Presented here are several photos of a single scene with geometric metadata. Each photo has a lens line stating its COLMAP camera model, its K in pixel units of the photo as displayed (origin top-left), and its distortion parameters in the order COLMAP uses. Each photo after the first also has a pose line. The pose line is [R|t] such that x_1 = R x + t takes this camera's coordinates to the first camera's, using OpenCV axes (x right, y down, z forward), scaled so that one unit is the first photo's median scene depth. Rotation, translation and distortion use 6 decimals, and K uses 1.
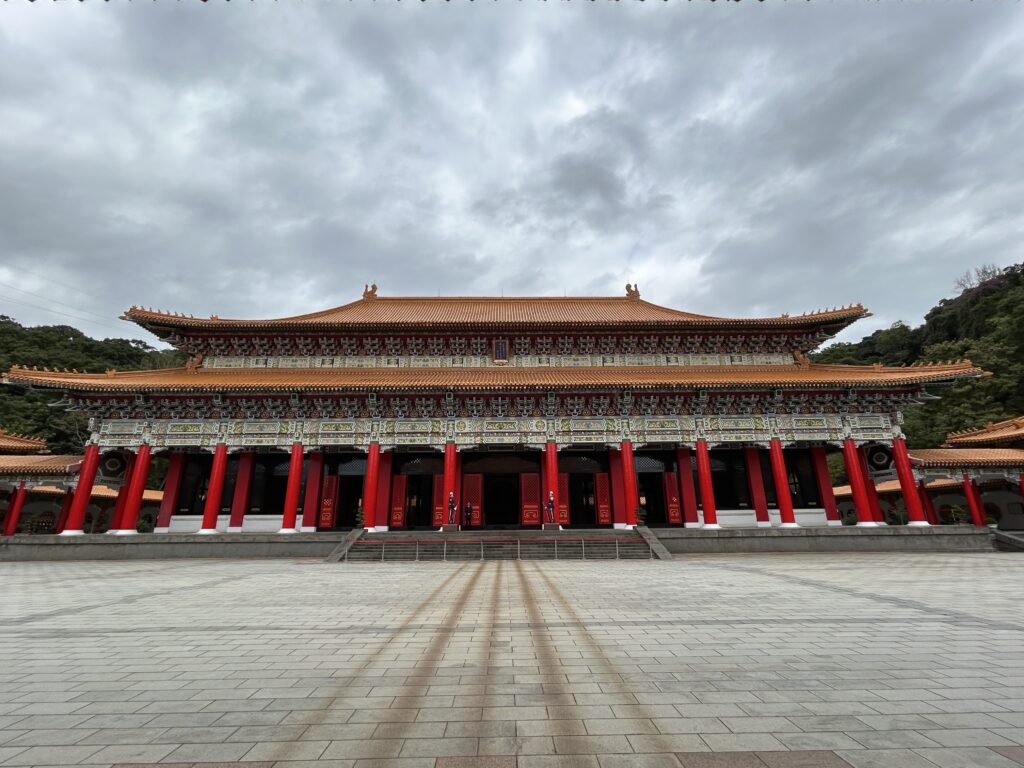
lens RADIAL K [[470.6, 0, 505.1], [0, 470.6, 383.8], [0, 0, 1]] dist [-0.000808, 0.001954]
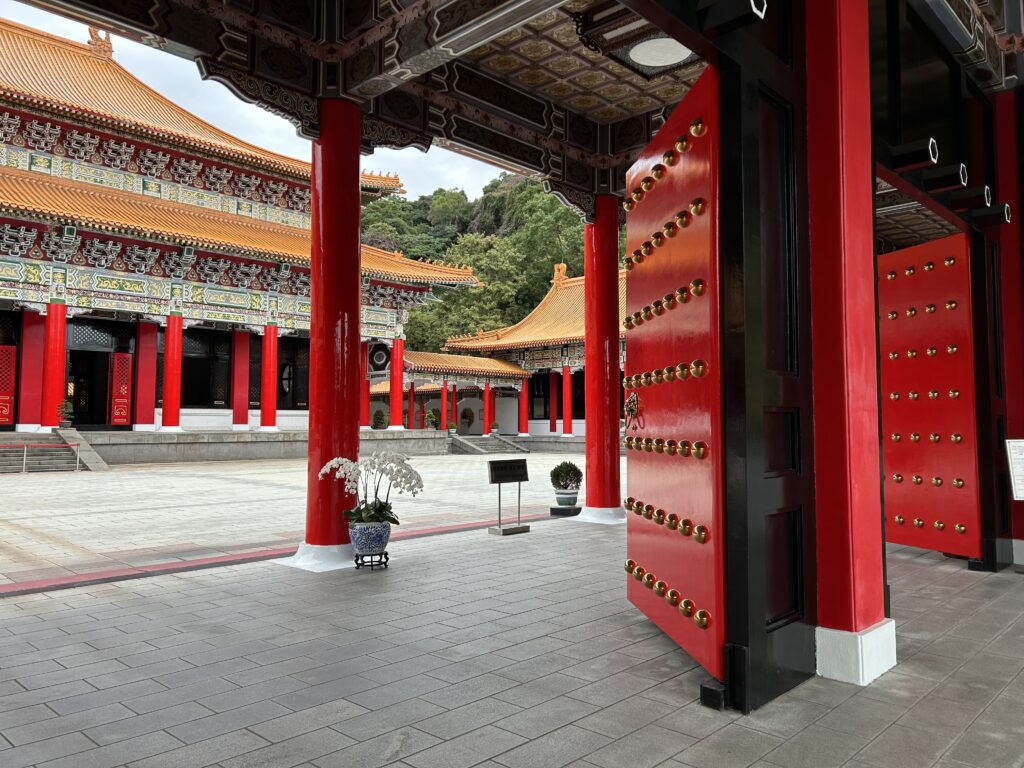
lens RADIAL K [[773.5, 0, 556.9], [0, 773.5, 385.9], [0, 0, 1]] dist [0.008314, -0.032898]
pose [[0.660940, 0.050072, 0.748767, -0.076175], [-0.224016, 0.965443, 0.133178, -0.061412], [-0.716223, -0.255759, 0.649317, -0.208873]]
